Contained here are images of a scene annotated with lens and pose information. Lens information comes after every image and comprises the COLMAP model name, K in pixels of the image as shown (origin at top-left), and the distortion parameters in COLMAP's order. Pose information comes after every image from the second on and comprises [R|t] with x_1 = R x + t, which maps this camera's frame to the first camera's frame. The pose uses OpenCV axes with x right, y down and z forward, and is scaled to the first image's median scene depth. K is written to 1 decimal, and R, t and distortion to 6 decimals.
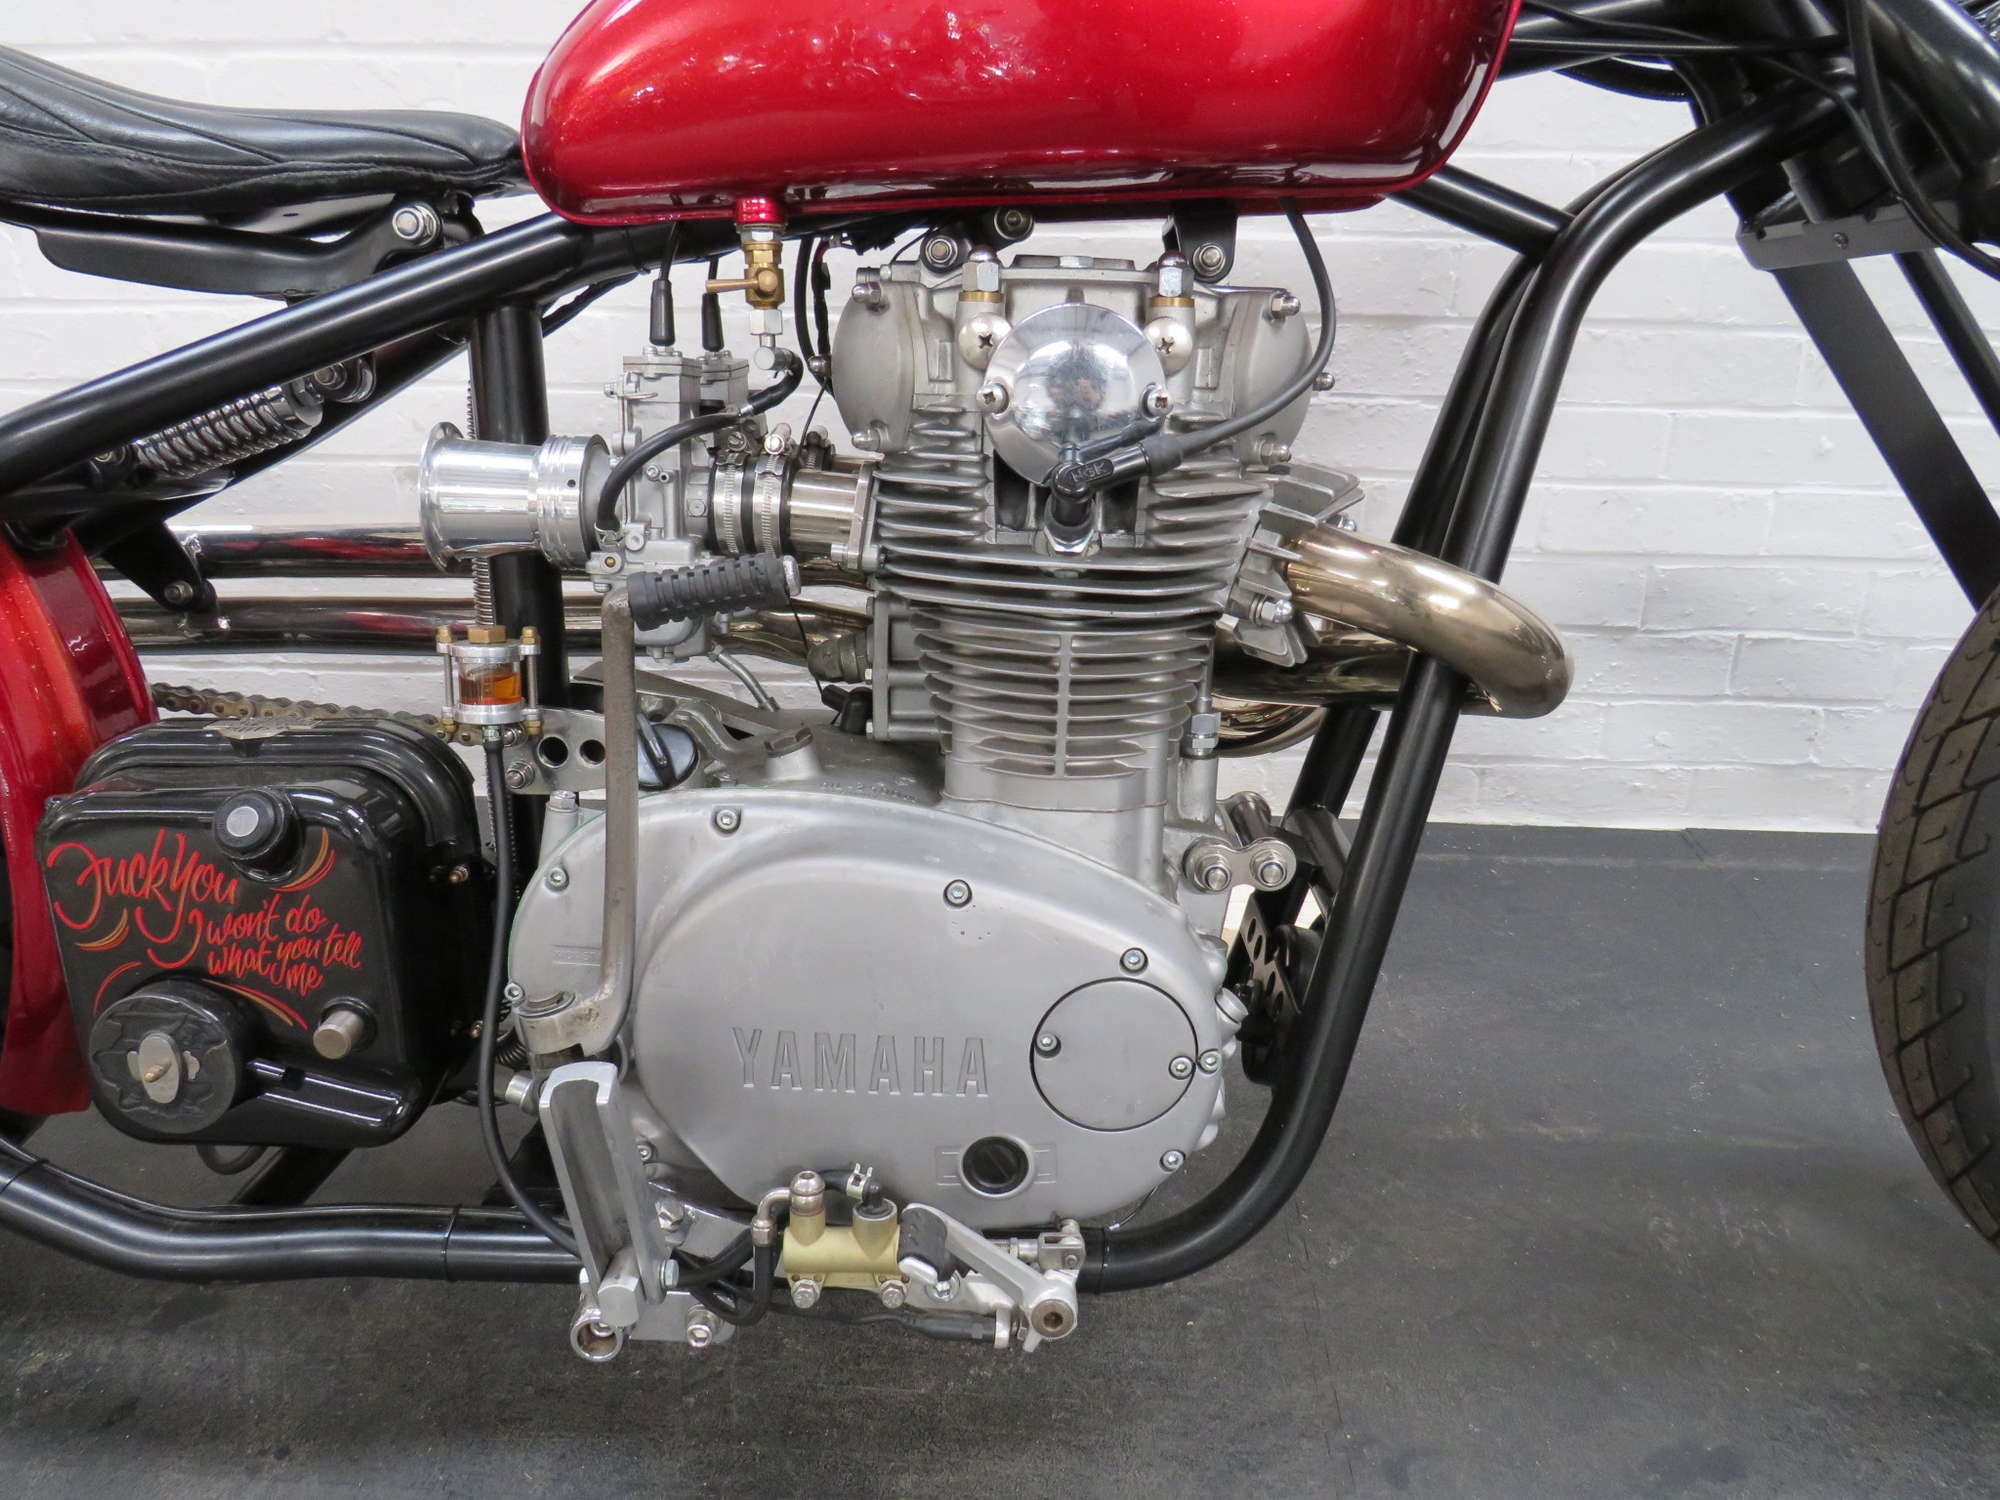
lens RADIAL K [[1407.0, 0, 1000.0], [0, 1407.0, 750.0], [0, 0, 1]] dist [-0.023032, 0.000973]
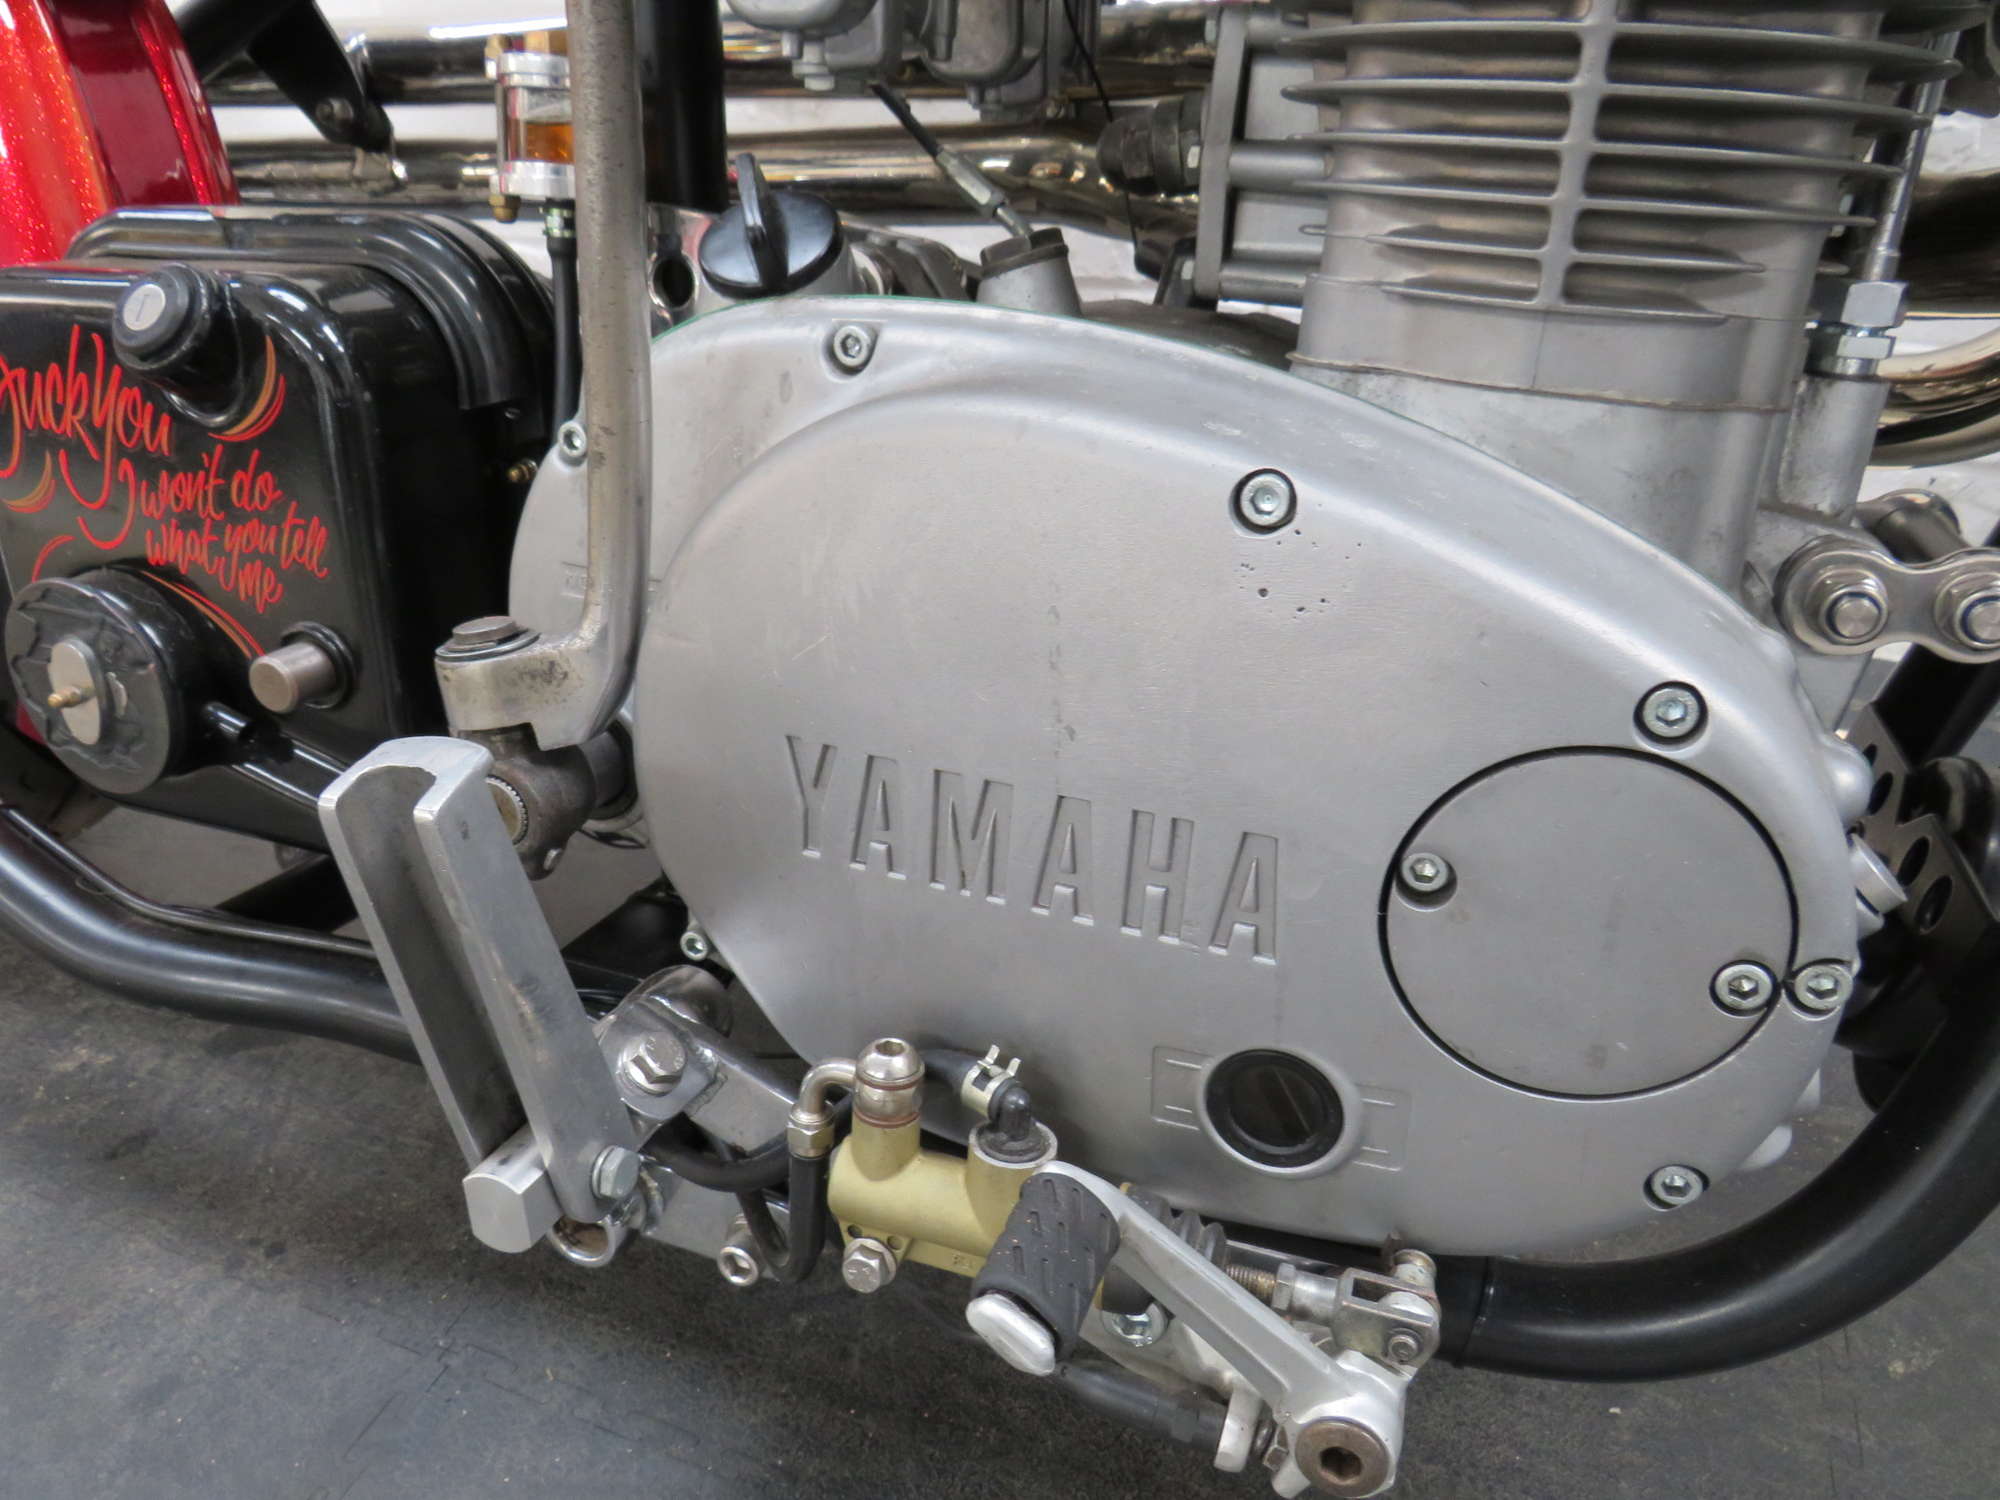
lens RADIAL K [[1407.0, 0, 1000.0], [0, 1407.0, 750.0], [0, 0, 1]] dist [-0.023032, 0.000973]
pose [[0.944068, 0.150035, -0.293641, 0.028640], [-0.117242, 0.985032, 0.126361, 0.118369], [0.308204, -0.084866, 0.947527, 0.494574]]
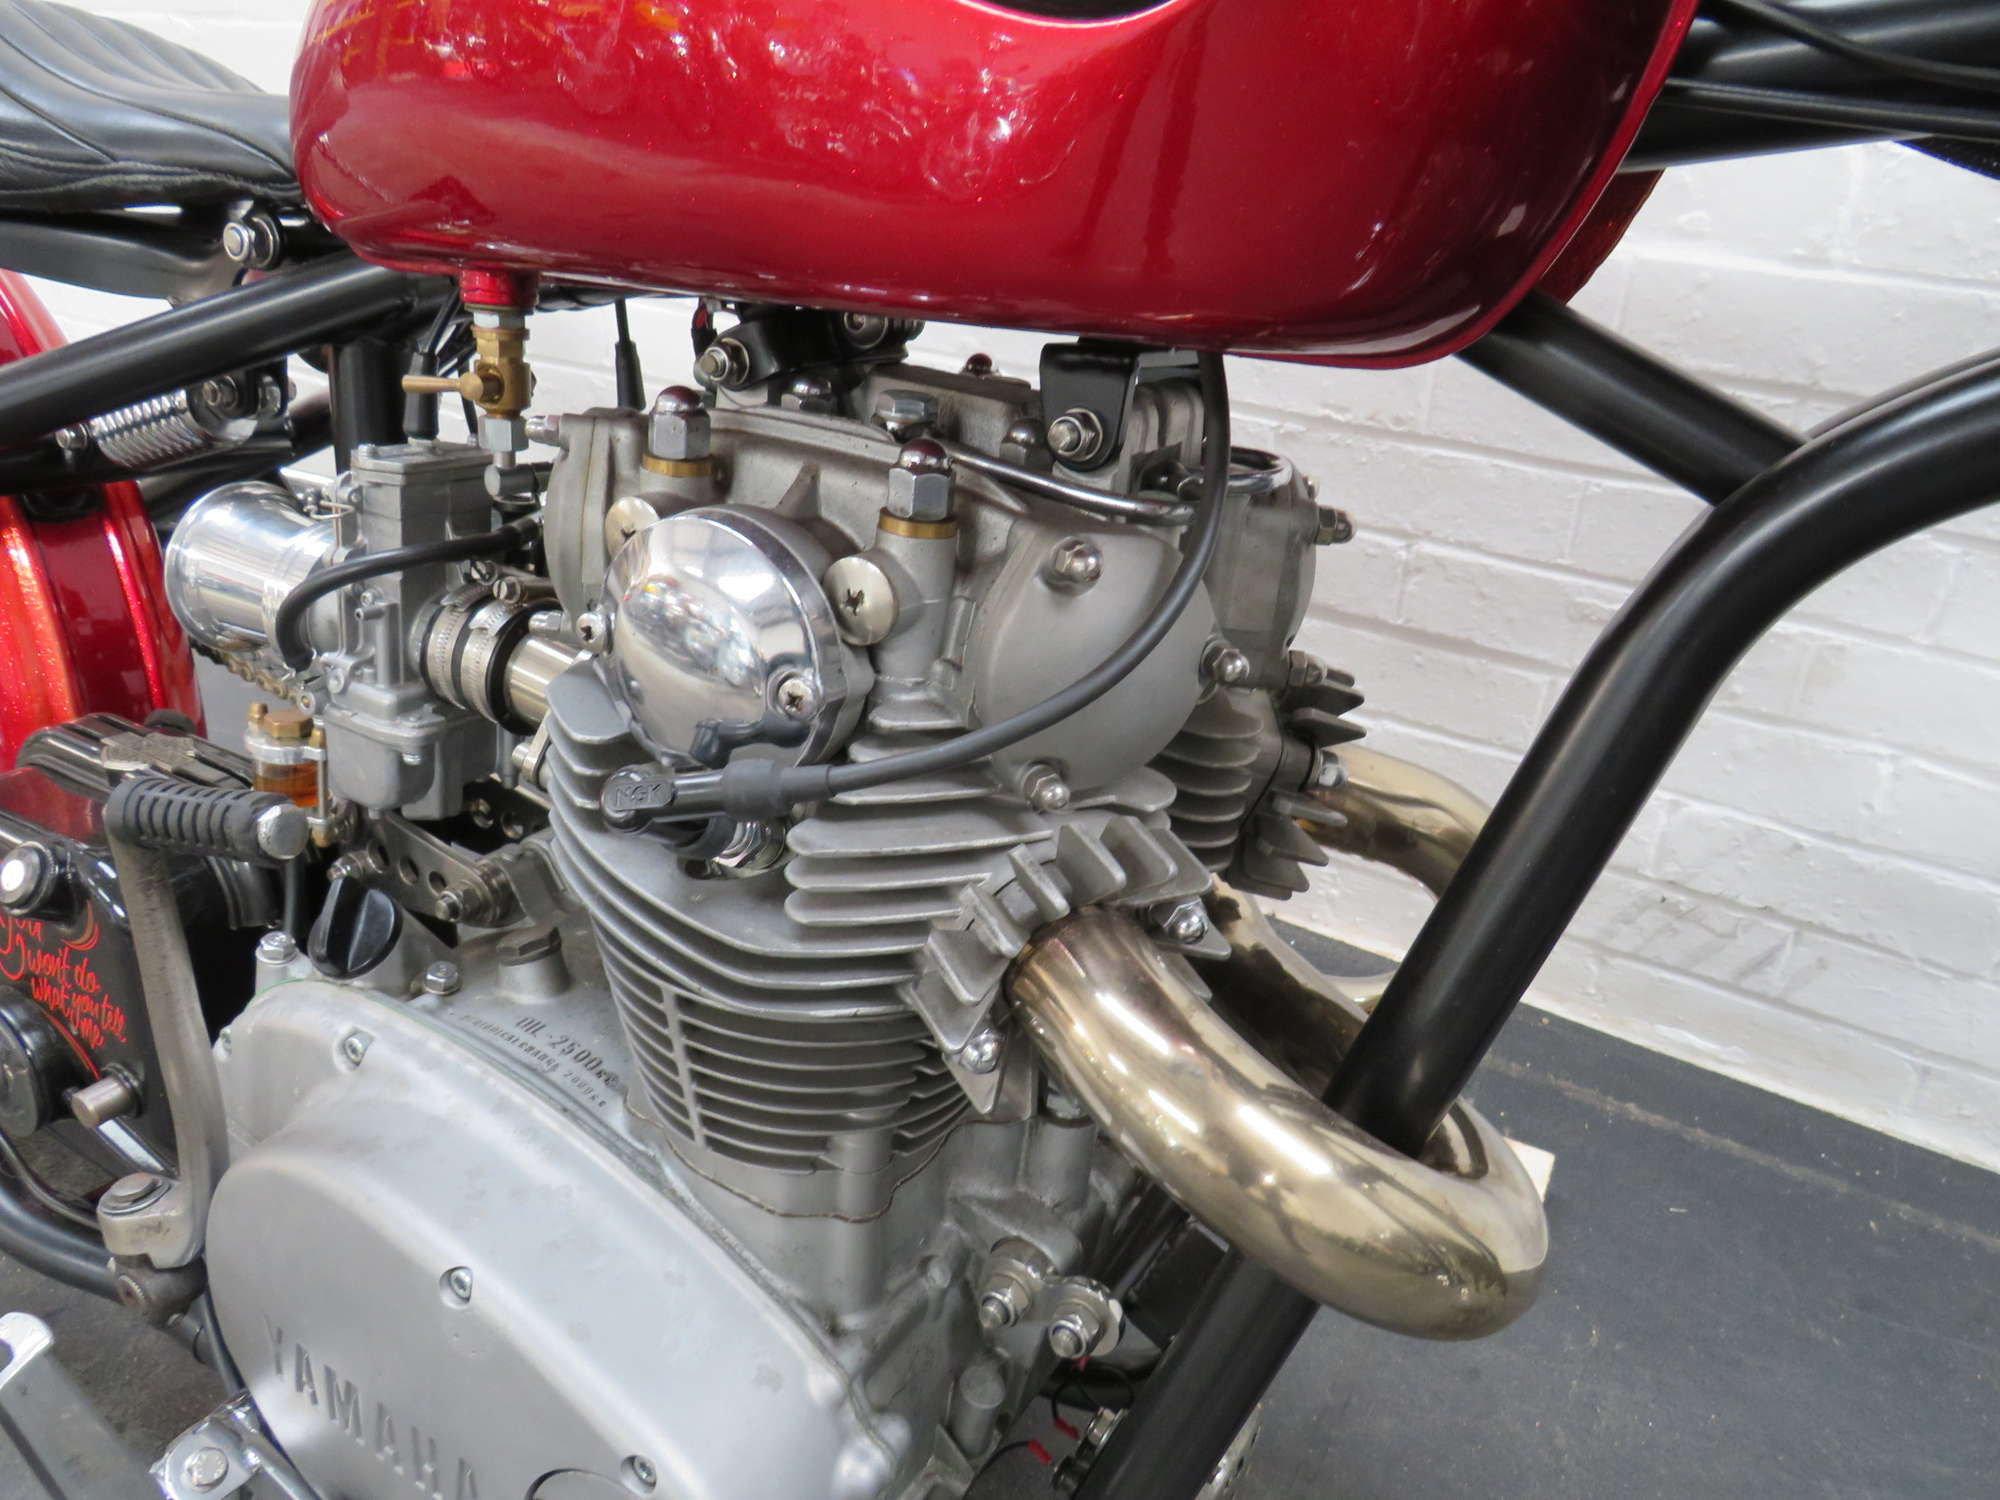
lens RADIAL K [[1407.0, 0, 1000.0], [0, 1407.0, 750.0], [0, 0, 1]] dist [-0.023032, 0.000973]
pose [[0.878078, 0.247574, -0.409495, 0.394797], [-0.206751, 0.968044, 0.141929, -0.292346], [0.431548, -0.039961, 0.901205, 0.427349]]
